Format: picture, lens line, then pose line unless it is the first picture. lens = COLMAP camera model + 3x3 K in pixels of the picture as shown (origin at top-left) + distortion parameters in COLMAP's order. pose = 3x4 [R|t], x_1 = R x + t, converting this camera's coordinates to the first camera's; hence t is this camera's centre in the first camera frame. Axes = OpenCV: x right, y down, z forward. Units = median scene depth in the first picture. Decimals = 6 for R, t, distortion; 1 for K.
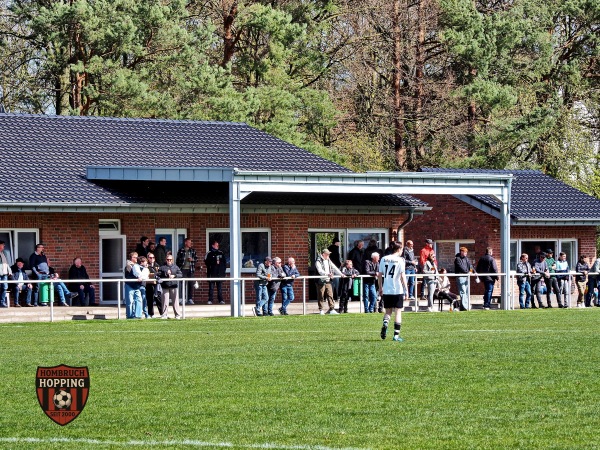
lens RADIAL K [[4149.7, 0, 299.4], [0, 4149.7, 224.7], [0, 0, 1]] dist [1.365995, 0.000000]
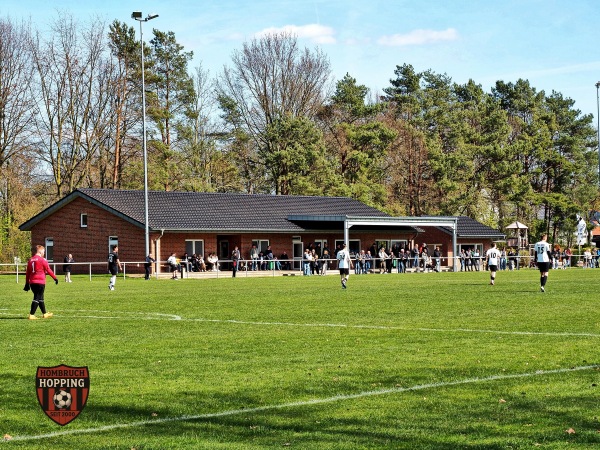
lens RADIAL K [[2315.2, 0, 300.7], [0, 2315.2, 222.8], [0, 0, 1]] dist [1.149082, 0.000000]
pose [[0.998168, -0.001280, -0.060485, 0.041815], [0.000794, 0.999967, -0.008062, 0.002141], [0.060493, 0.008000, 0.998137, -0.400843]]
